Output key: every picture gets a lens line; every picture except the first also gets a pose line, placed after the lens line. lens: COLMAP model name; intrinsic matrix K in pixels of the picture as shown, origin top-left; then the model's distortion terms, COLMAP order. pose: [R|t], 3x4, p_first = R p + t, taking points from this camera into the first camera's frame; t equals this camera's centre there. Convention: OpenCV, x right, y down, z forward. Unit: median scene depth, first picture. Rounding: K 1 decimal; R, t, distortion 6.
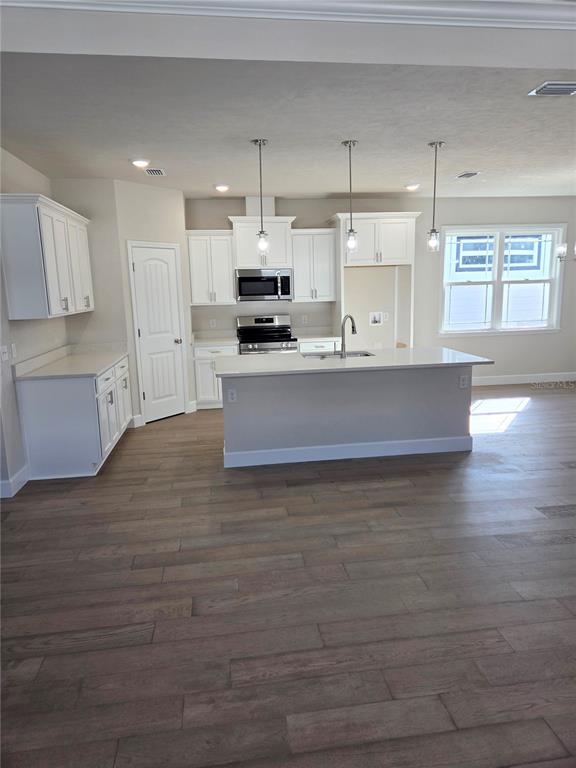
lens RADIAL K [[516.4, 0, 288.0], [0, 516.4, 384.0], [0, 0, 1]] dist [0.080474, -0.072997]
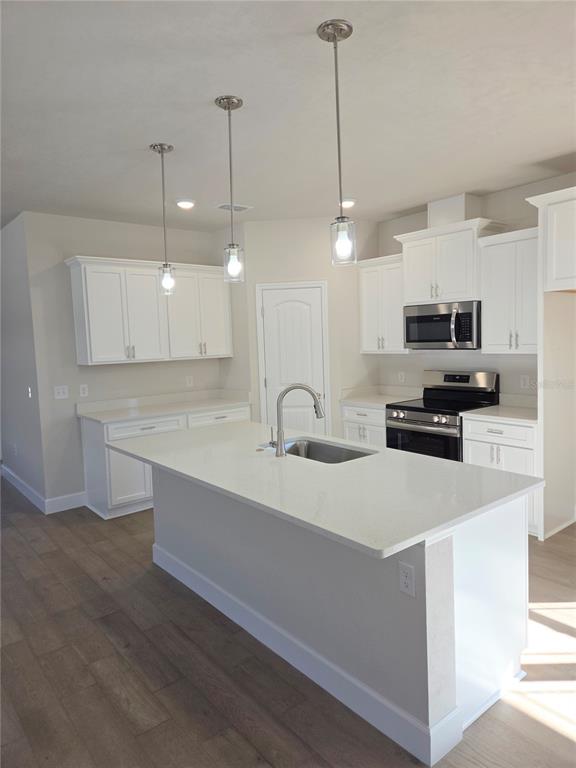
lens RADIAL K [[516.4, 0, 288.0], [0, 516.4, 384.0], [0, 0, 1]] dist [0.080474, -0.072997]
pose [[0.513107, 0.086783, -0.853926, 0.438895], [-0.139742, 0.990048, 0.016649, -0.102427], [0.846873, 0.110787, 0.520128, 0.495476]]
